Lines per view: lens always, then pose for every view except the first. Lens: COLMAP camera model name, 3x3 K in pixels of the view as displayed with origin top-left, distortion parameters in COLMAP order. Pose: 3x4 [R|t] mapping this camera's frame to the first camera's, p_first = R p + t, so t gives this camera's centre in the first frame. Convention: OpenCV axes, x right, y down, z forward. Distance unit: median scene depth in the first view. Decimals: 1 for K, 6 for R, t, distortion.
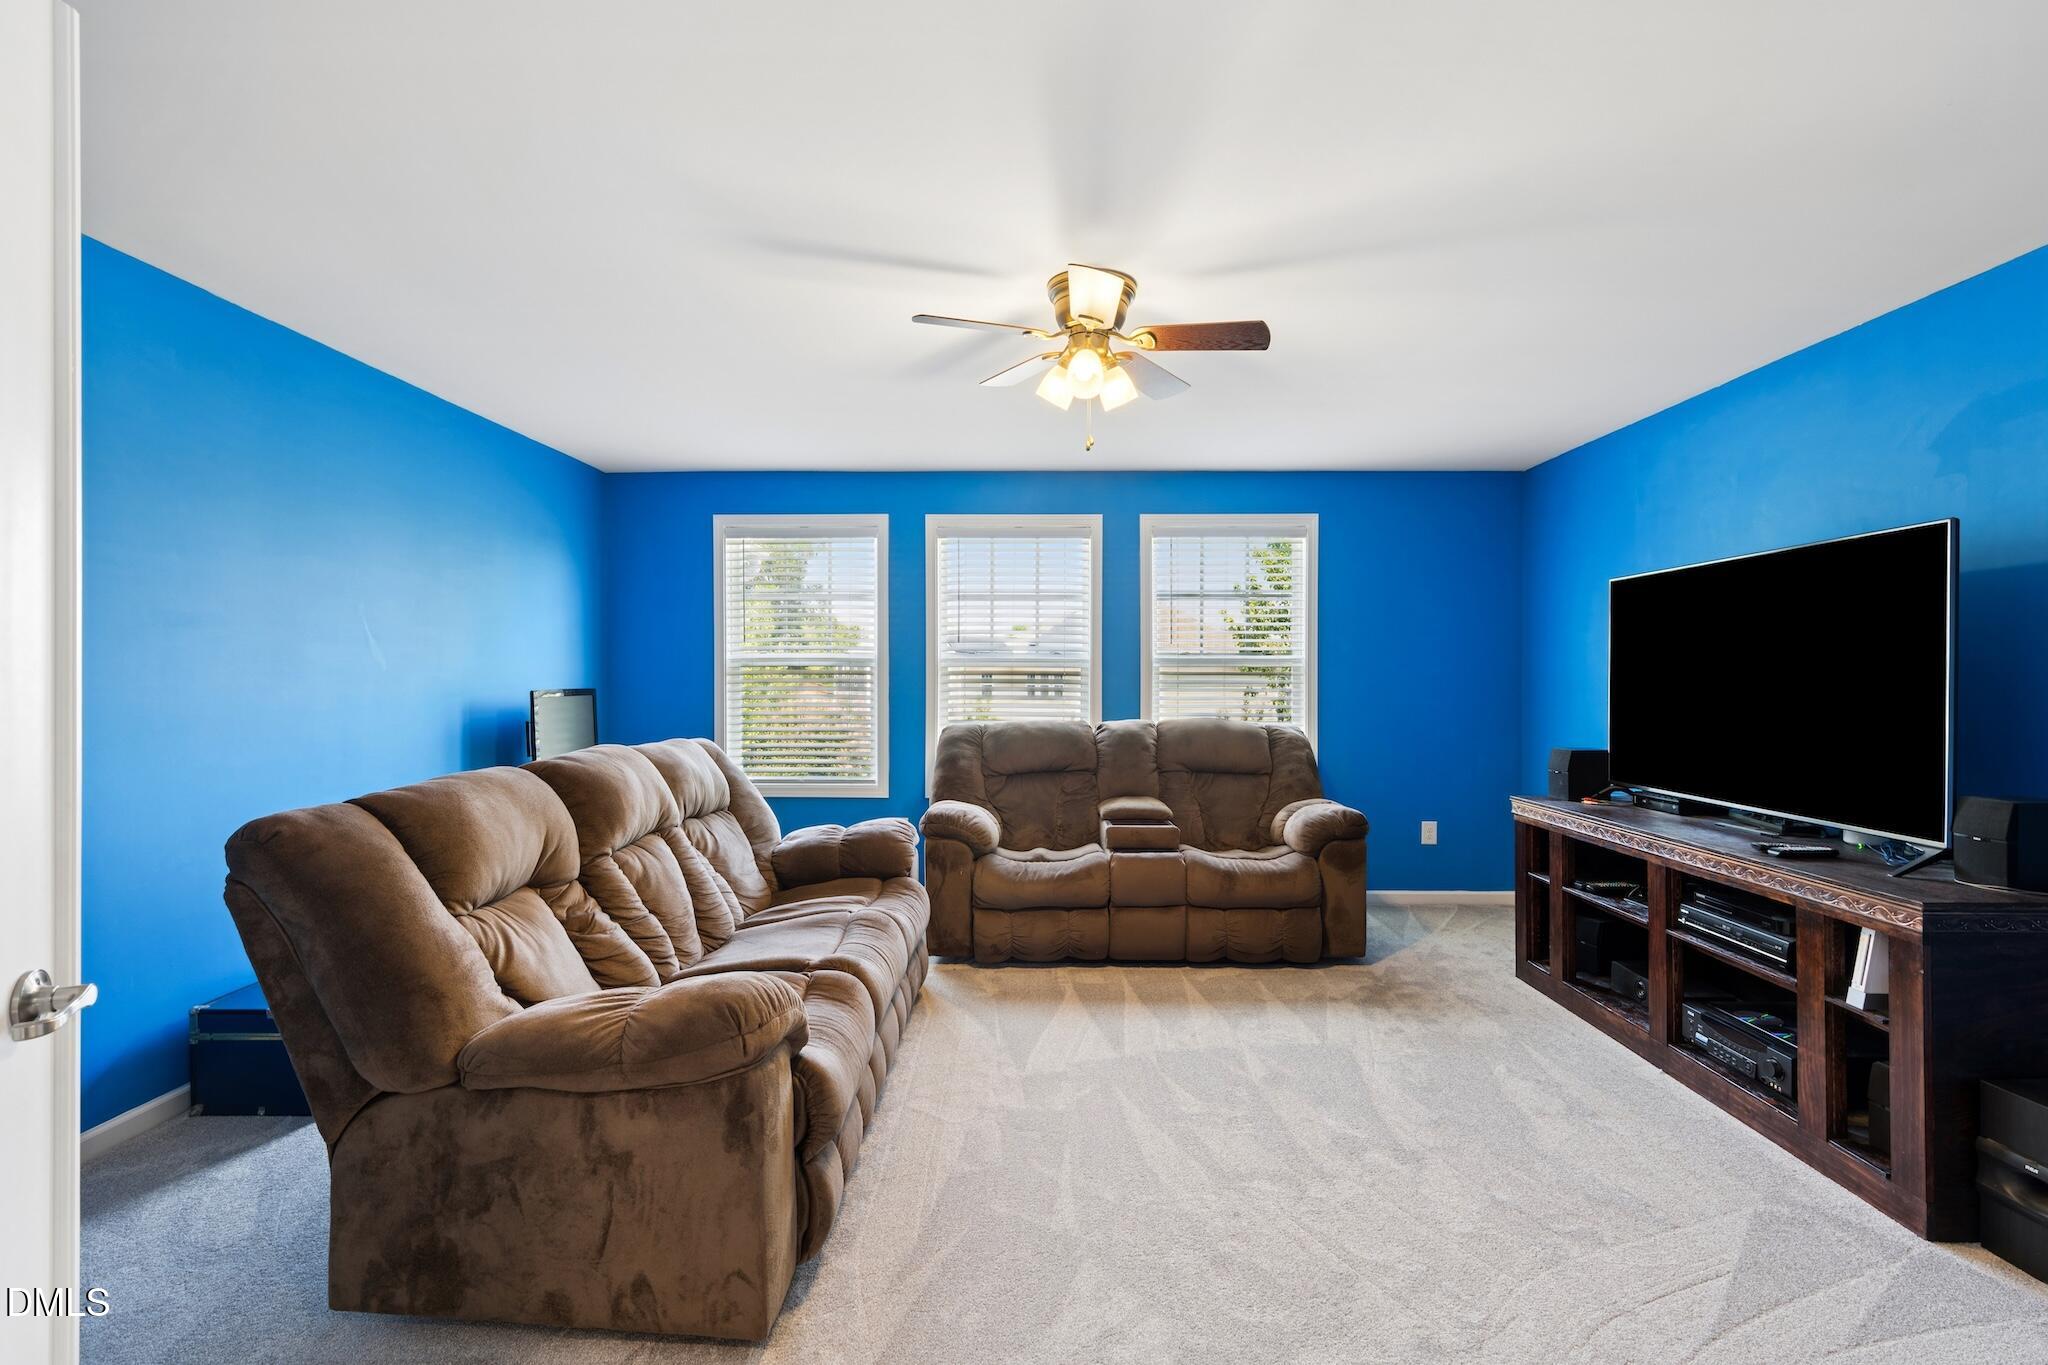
lens RADIAL K [[925.7, 0, 1025.0], [0, 925.7, 685.2], [0, 0, 1]] dist [-0.000956, 0.000193]
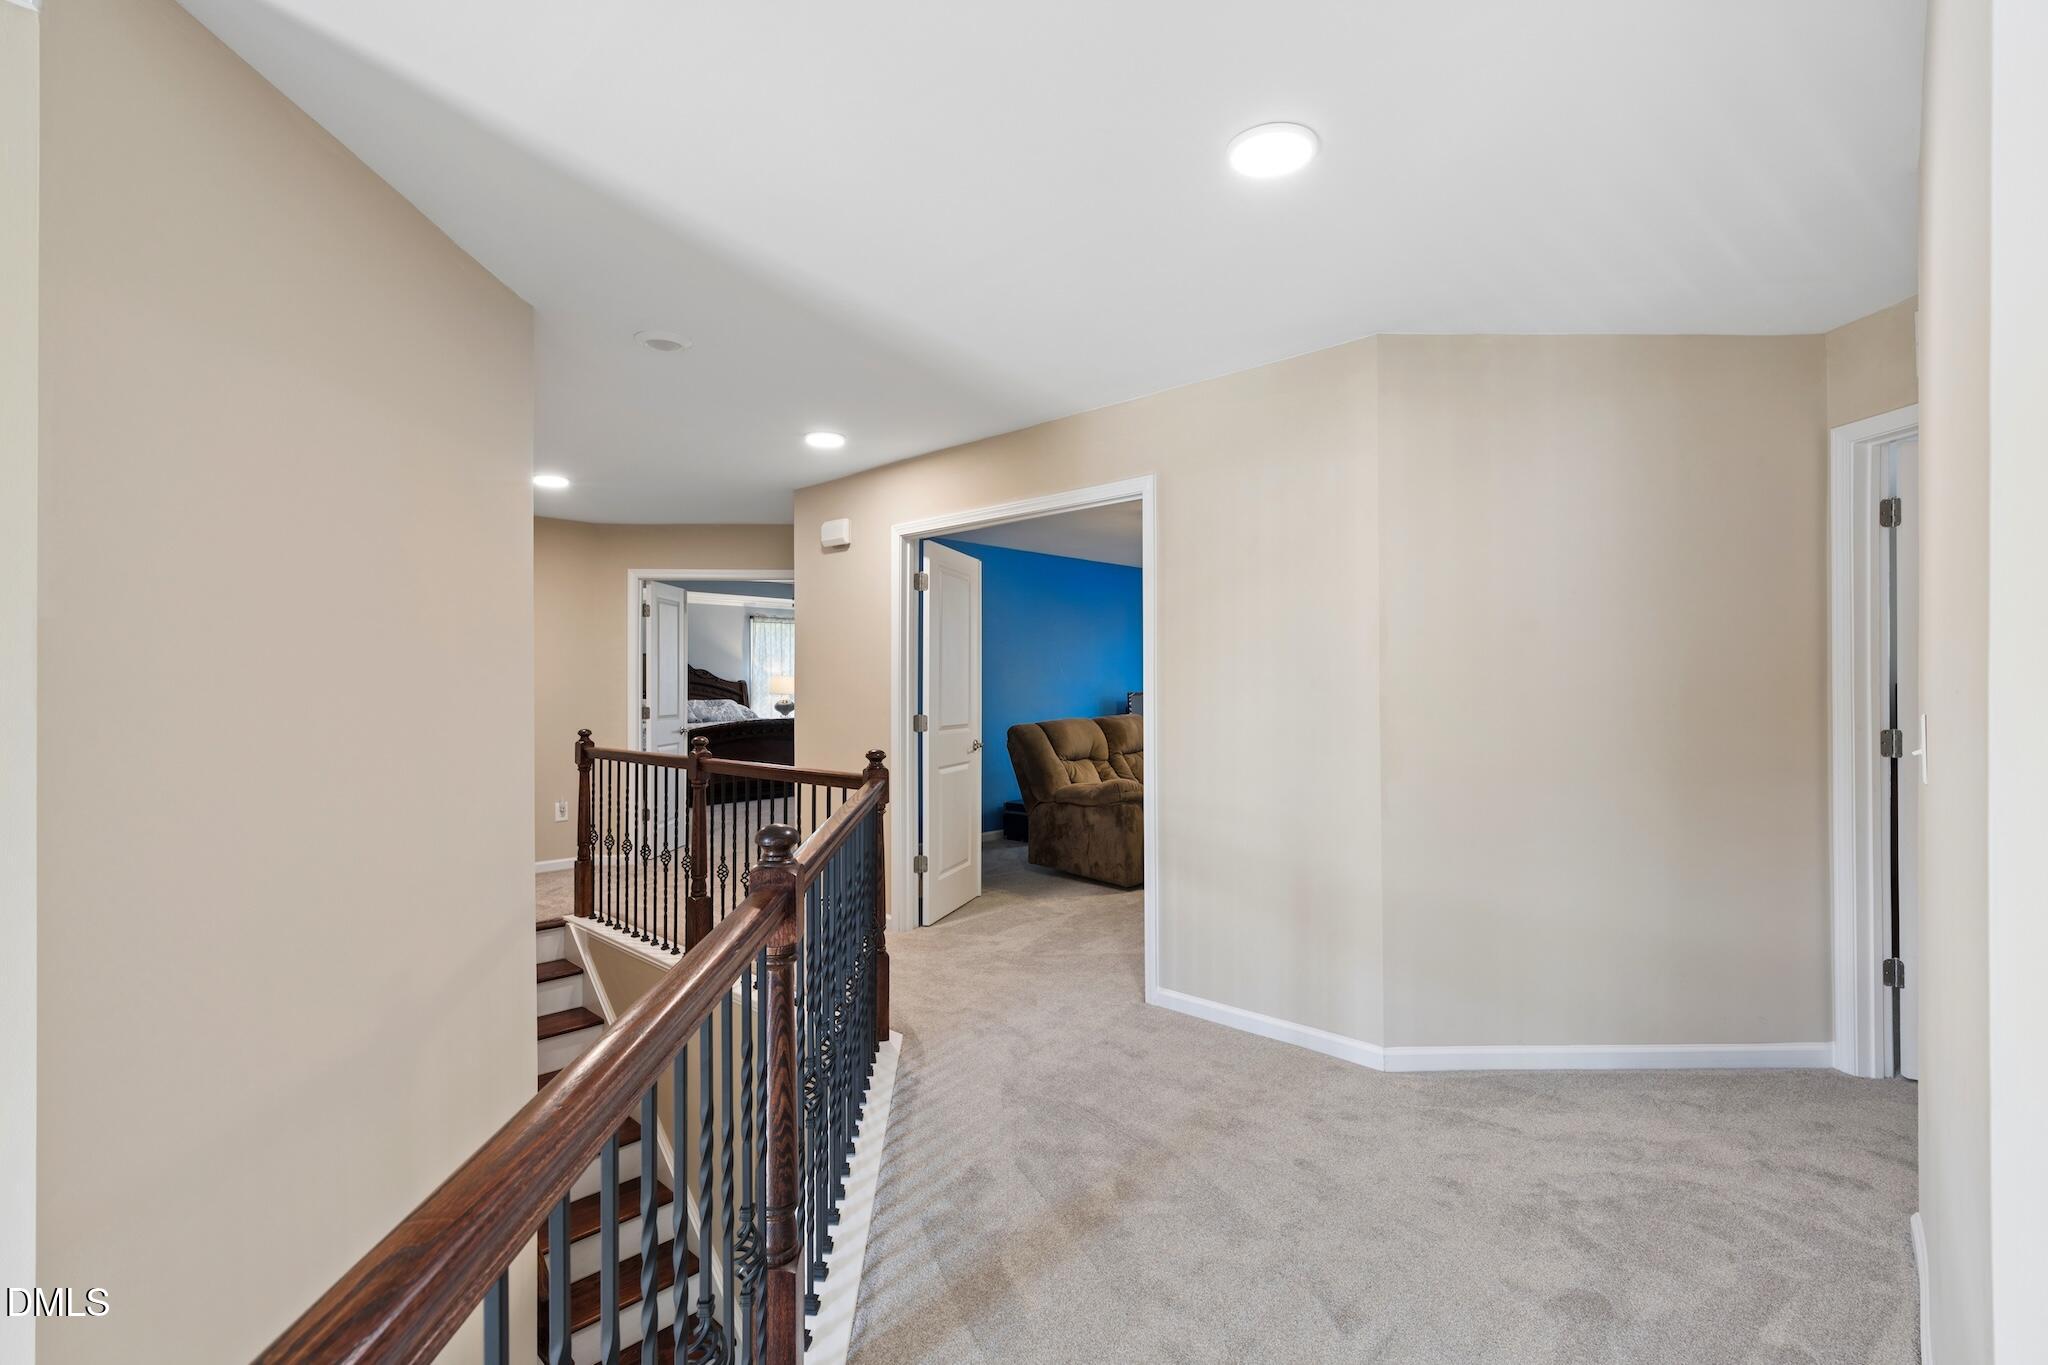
lens RADIAL K [[925.7, 0, 1022.9], [0, 925.7, 688.2], [0, 0, 1]] dist [-0.000956, 0.000193]
pose [[0.740470, -0.009033, -0.672028, 1.521662], [0.006028, 0.999959, -0.006799, 0.020957], [0.672062, 0.000983, 0.740494, -1.544419]]
